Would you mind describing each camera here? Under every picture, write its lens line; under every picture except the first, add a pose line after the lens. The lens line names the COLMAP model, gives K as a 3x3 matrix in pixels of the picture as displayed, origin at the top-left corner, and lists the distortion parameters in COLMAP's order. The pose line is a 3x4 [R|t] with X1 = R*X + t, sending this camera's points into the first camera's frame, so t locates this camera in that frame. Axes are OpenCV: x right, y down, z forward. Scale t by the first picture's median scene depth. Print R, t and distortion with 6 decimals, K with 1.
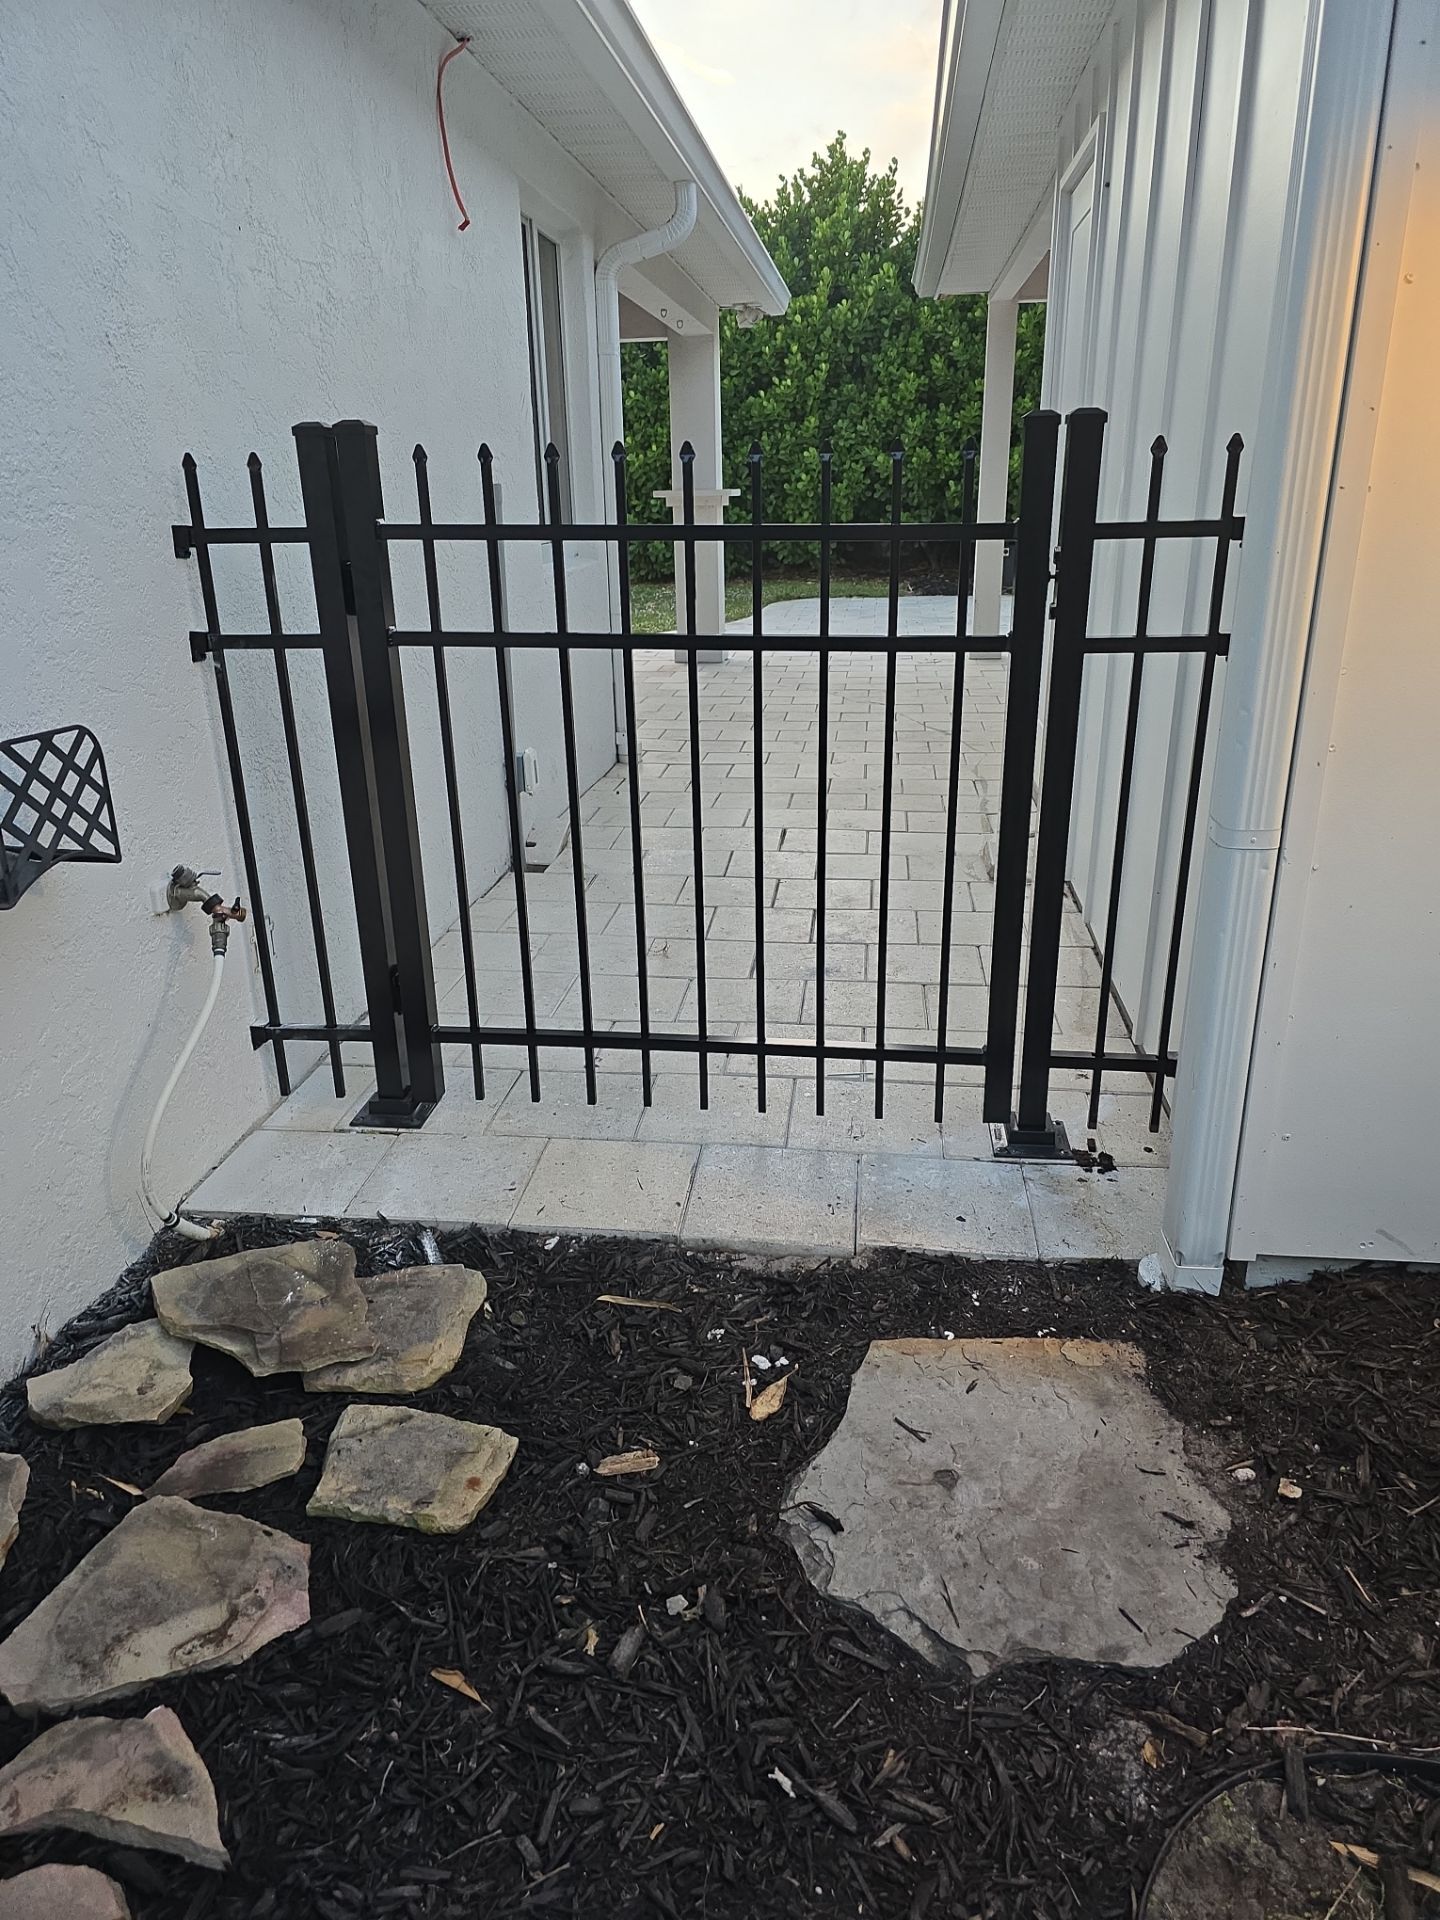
lens RADIAL K [[1323.2, 0, 725.1], [0, 1323.2, 972.8], [0, 0, 1]] dist [0.063439, -0.055471]
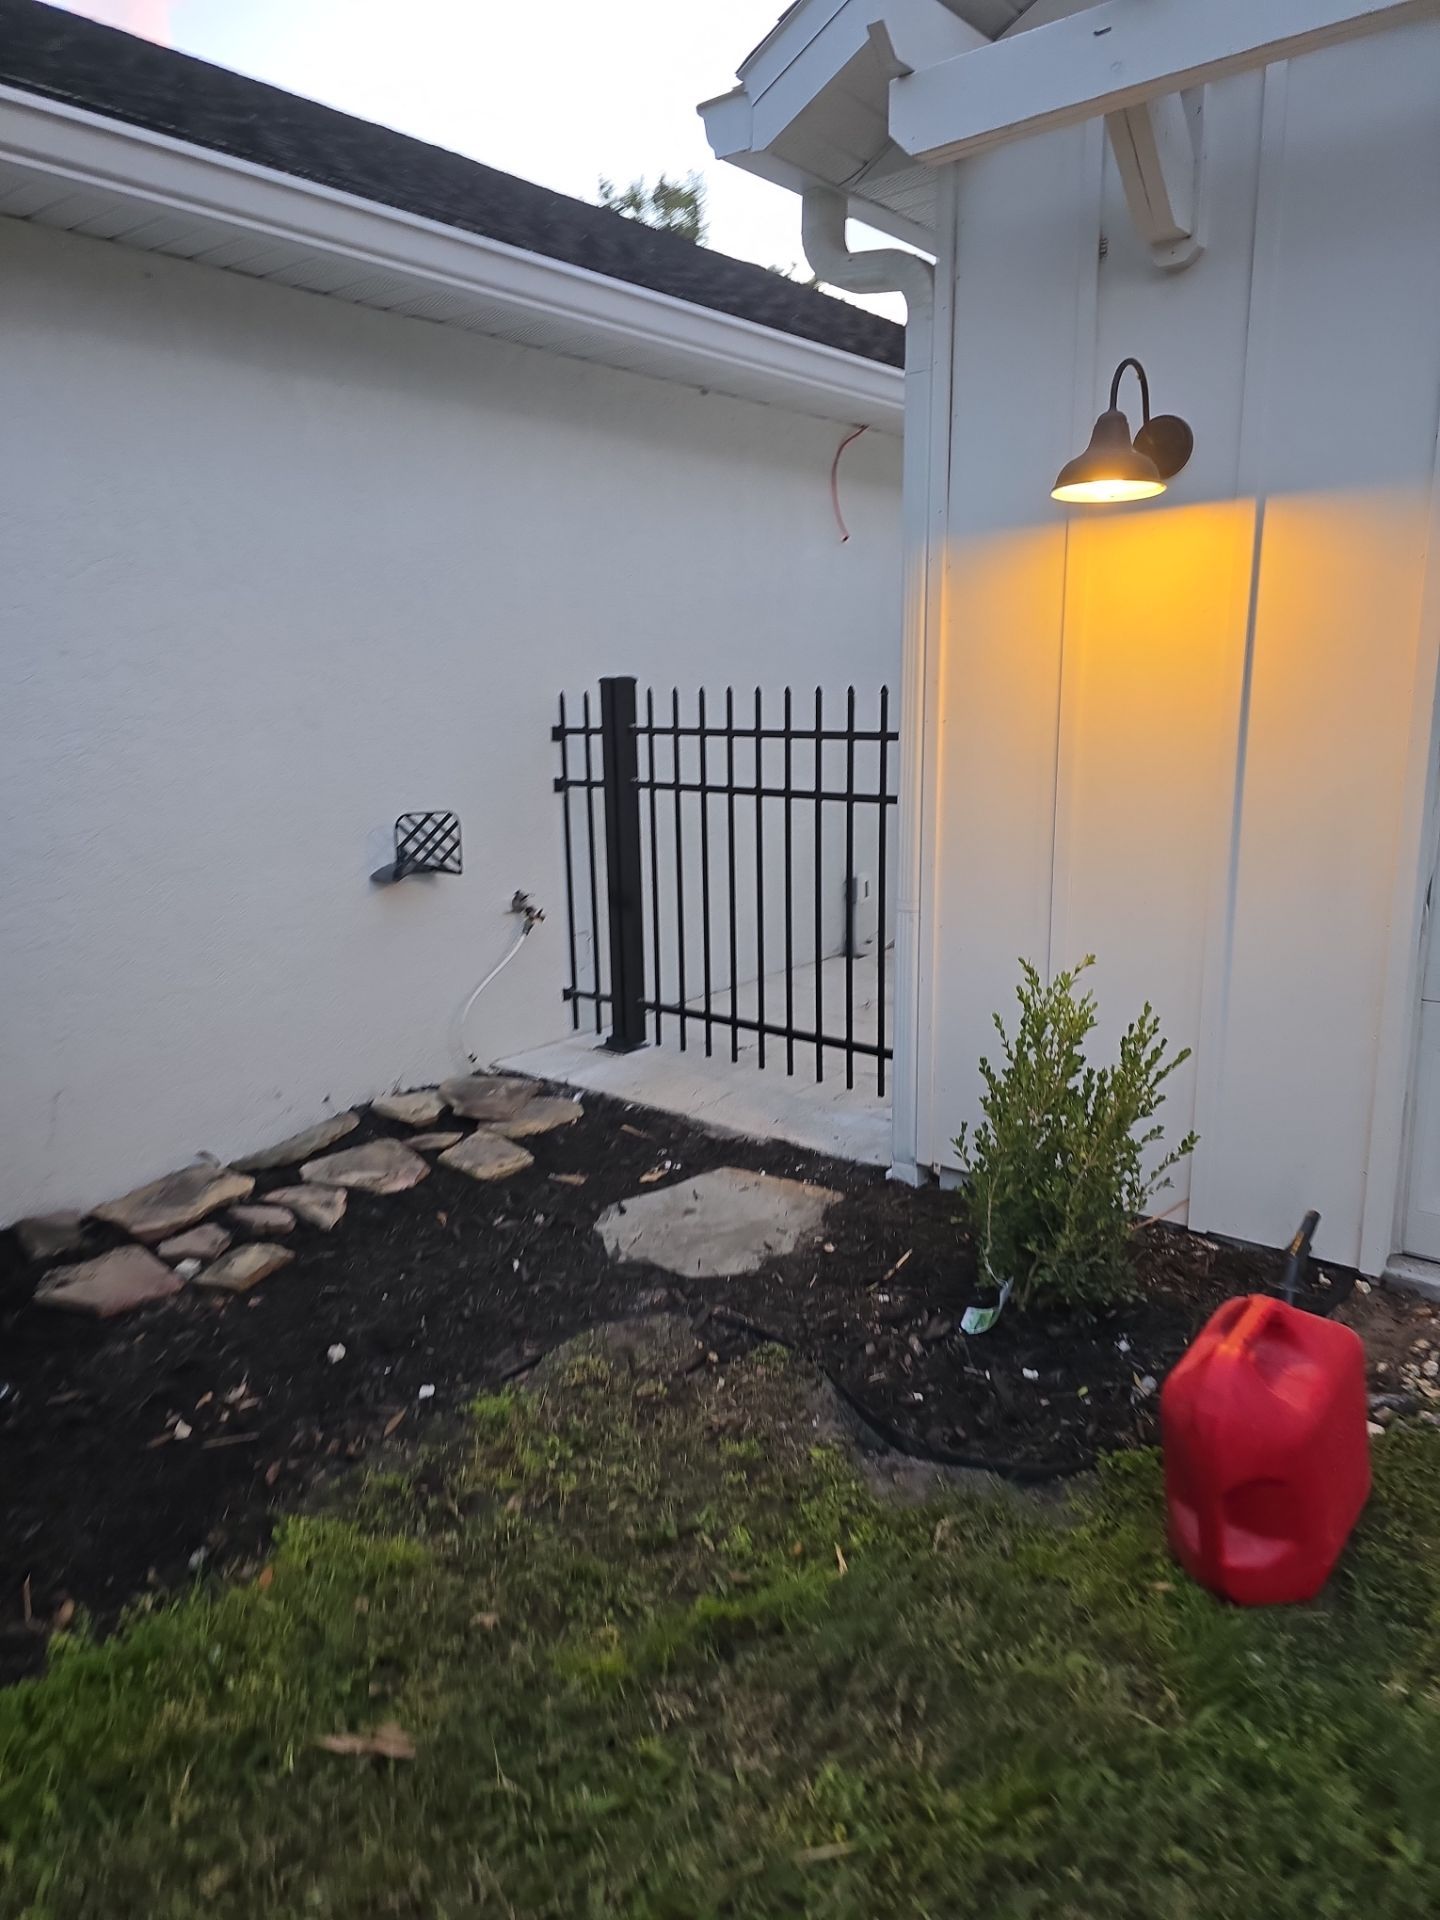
lens RADIAL K [[1323.2, 0, 725.1], [0, 1323.2, 972.8], [0, 0, 1]] dist [0.063439, -0.055471]
pose [[0.842503, 0.116588, -0.525924, 1.040308], [-0.183874, 0.979903, -0.077329, 0.157894], [0.506339, 0.161854, 0.847009, -0.576457]]
